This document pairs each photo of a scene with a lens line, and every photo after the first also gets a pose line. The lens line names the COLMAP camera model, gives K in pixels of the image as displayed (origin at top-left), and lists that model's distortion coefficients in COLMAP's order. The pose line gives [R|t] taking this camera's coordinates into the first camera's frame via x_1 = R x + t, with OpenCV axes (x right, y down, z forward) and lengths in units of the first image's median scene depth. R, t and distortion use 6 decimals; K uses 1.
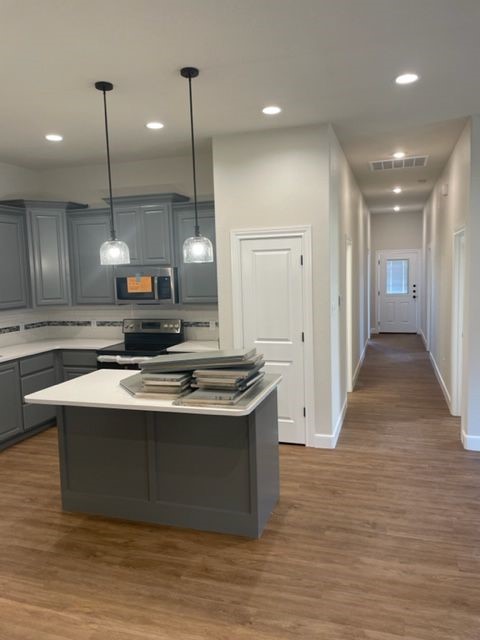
lens RADIAL K [[485.2, 0, 236.4], [0, 485.2, 315.3], [0, 0, 1]] dist [0.079385, -0.105313]
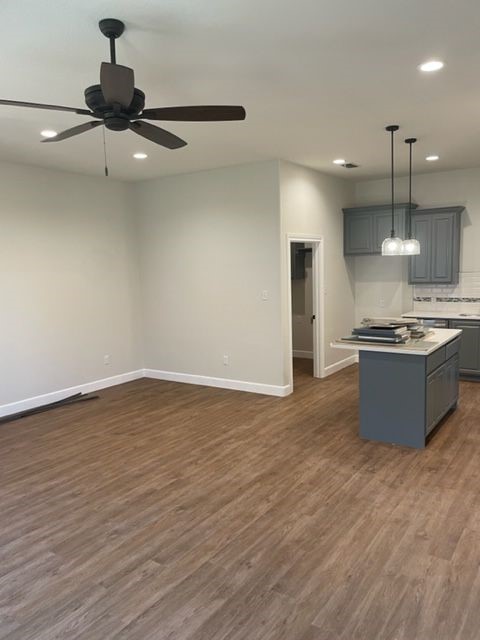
lens RADIAL K [[485.2, 0, 244.2], [0, 485.2, 322.4], [0, 0, 1]] dist [0.079385, -0.105313]
pose [[-0.280365, 0.147997, -0.948416, 0.962399], [-0.049198, 0.984528, 0.168176, -0.088271], [0.958632, 0.093811, -0.268746, 0.641516]]
